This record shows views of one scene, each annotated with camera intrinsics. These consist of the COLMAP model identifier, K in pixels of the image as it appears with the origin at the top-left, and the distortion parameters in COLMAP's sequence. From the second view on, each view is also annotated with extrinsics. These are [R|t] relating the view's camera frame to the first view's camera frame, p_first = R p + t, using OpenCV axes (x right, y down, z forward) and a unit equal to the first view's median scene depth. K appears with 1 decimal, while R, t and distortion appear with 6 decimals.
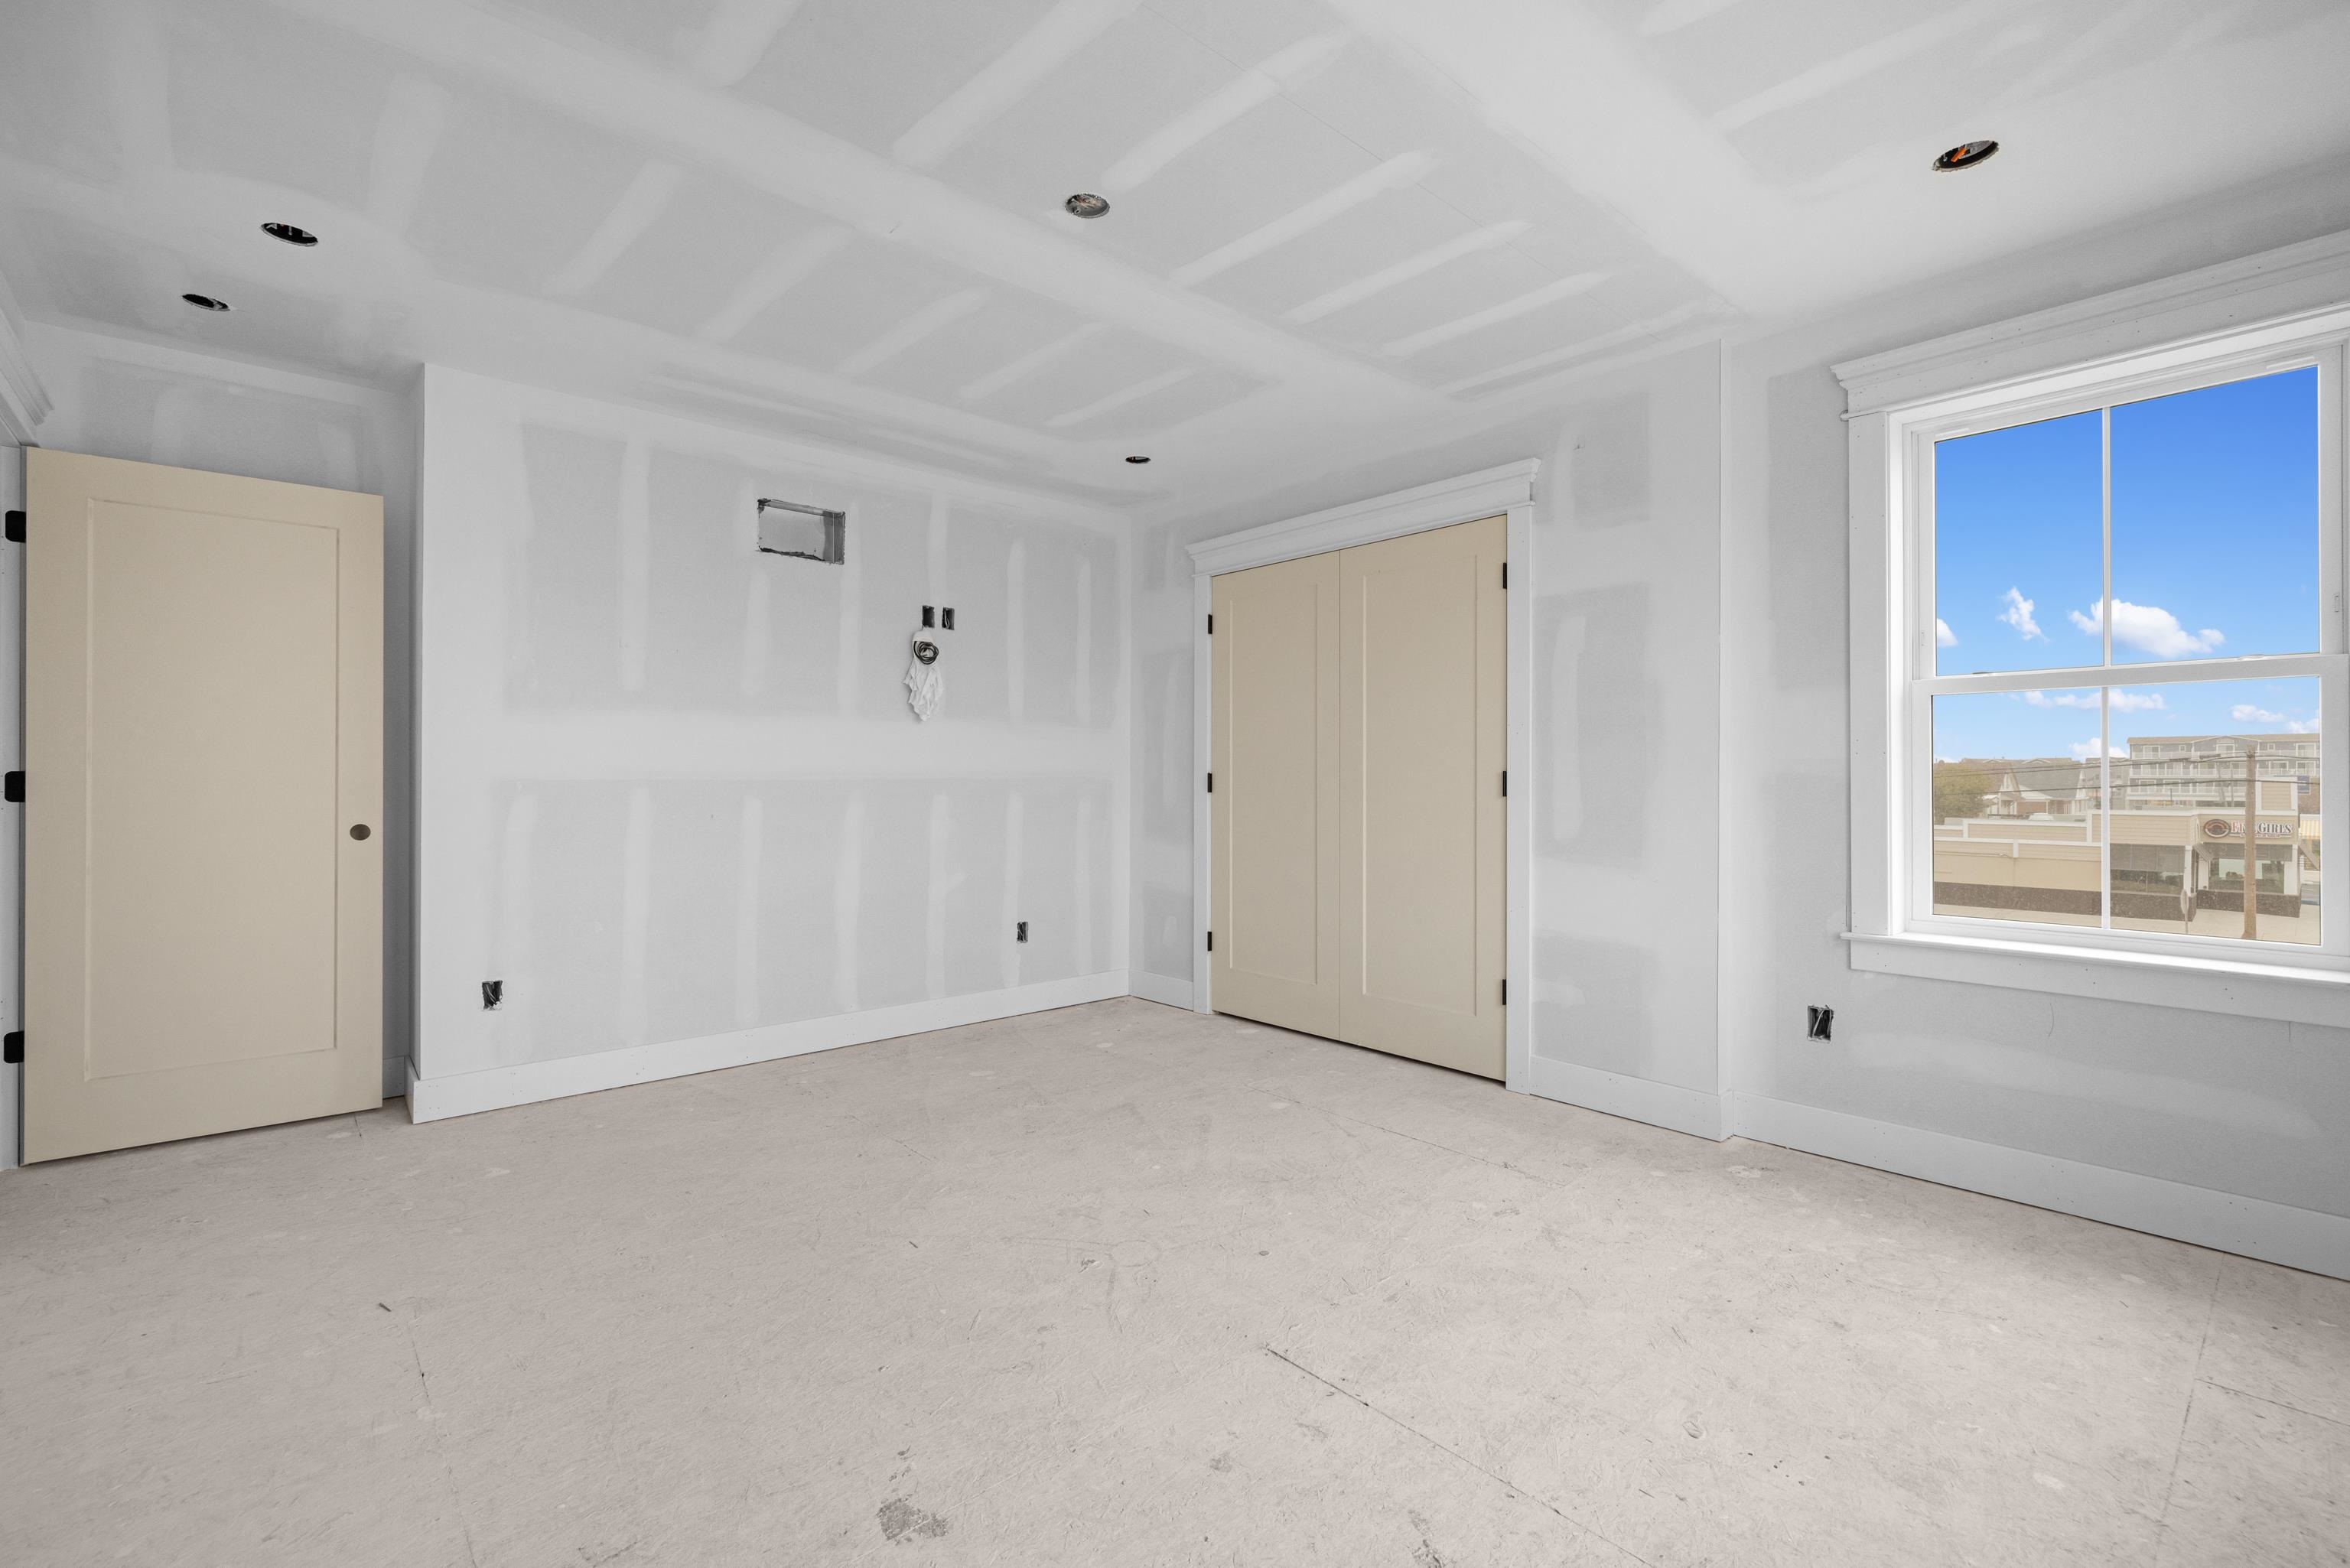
lens RADIAL K [[1009.1, 0, 1160.0], [0, 1009.1, 777.4], [0, 0, 1]] dist [-0.000586, 0.000501]
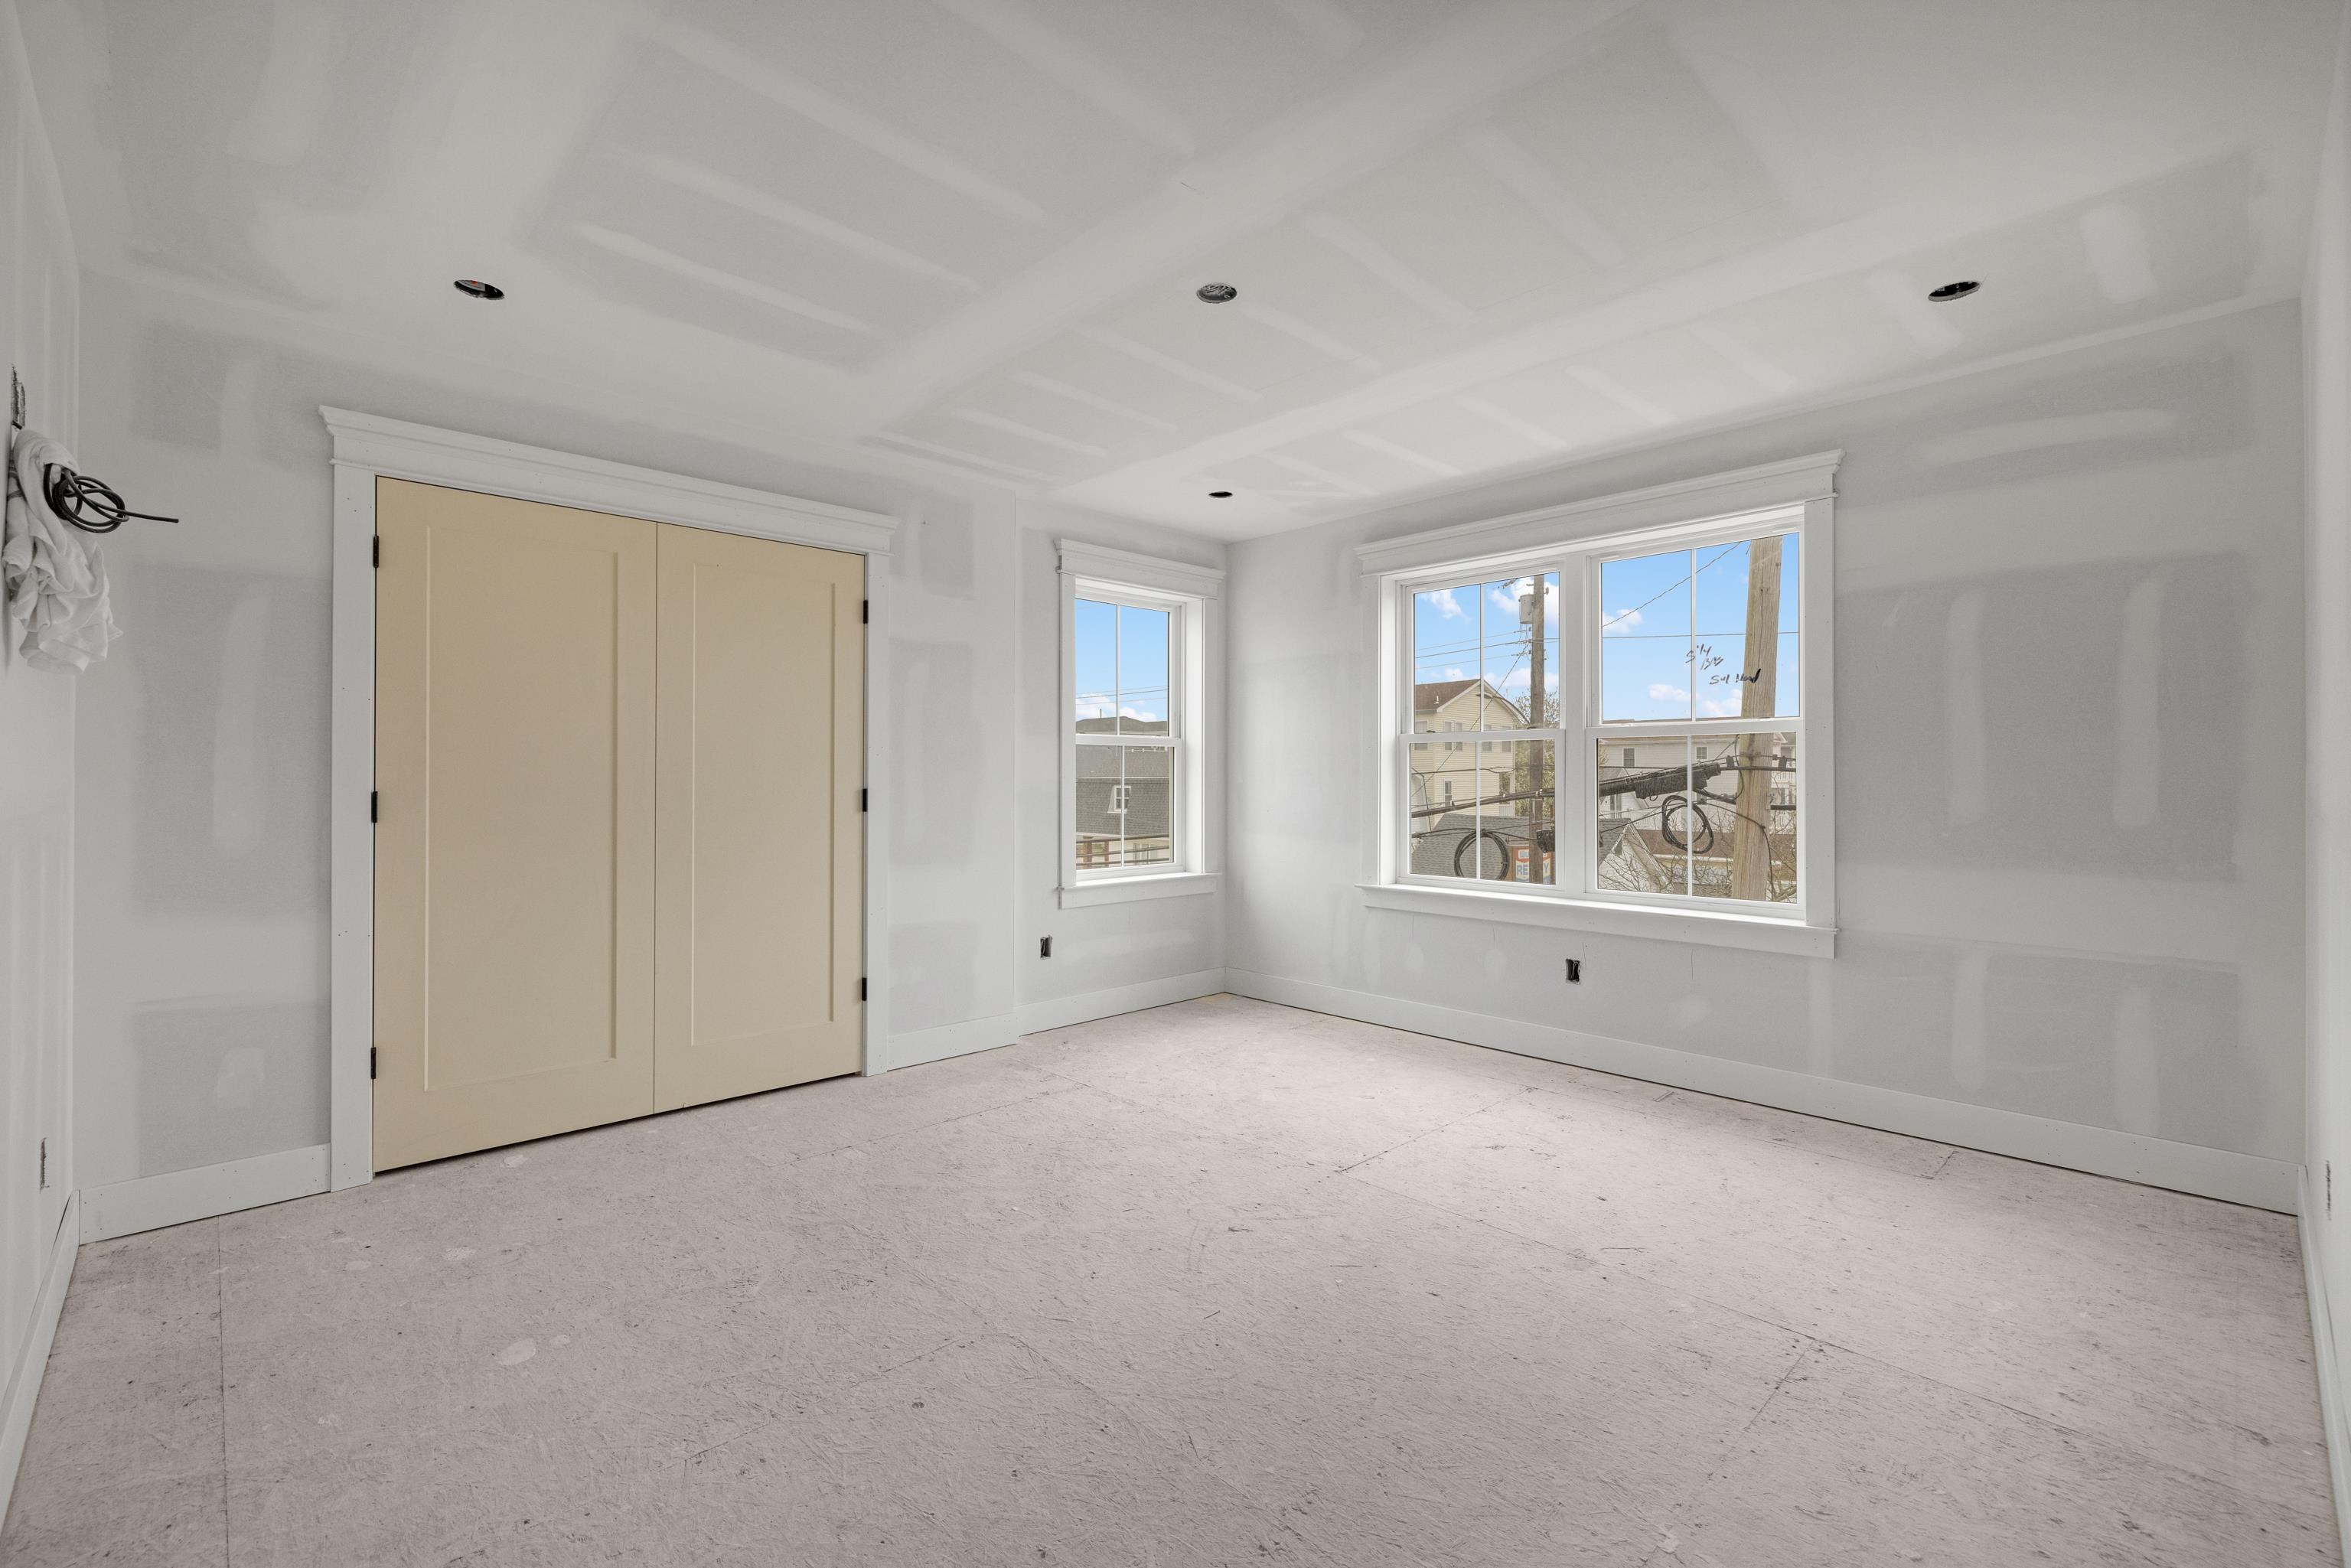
lens RADIAL K [[1009.5, 0, 1160.5], [0, 1009.5, 777.4], [0, 0, 1]] dist [-0.000586, 0.000501]
pose [[-0.021438, -0.000125, 0.999770, -0.834651], [-0.002309, 0.999997, 0.000076, -0.021295], [-0.999768, -0.002306, -0.021438, 0.762707]]
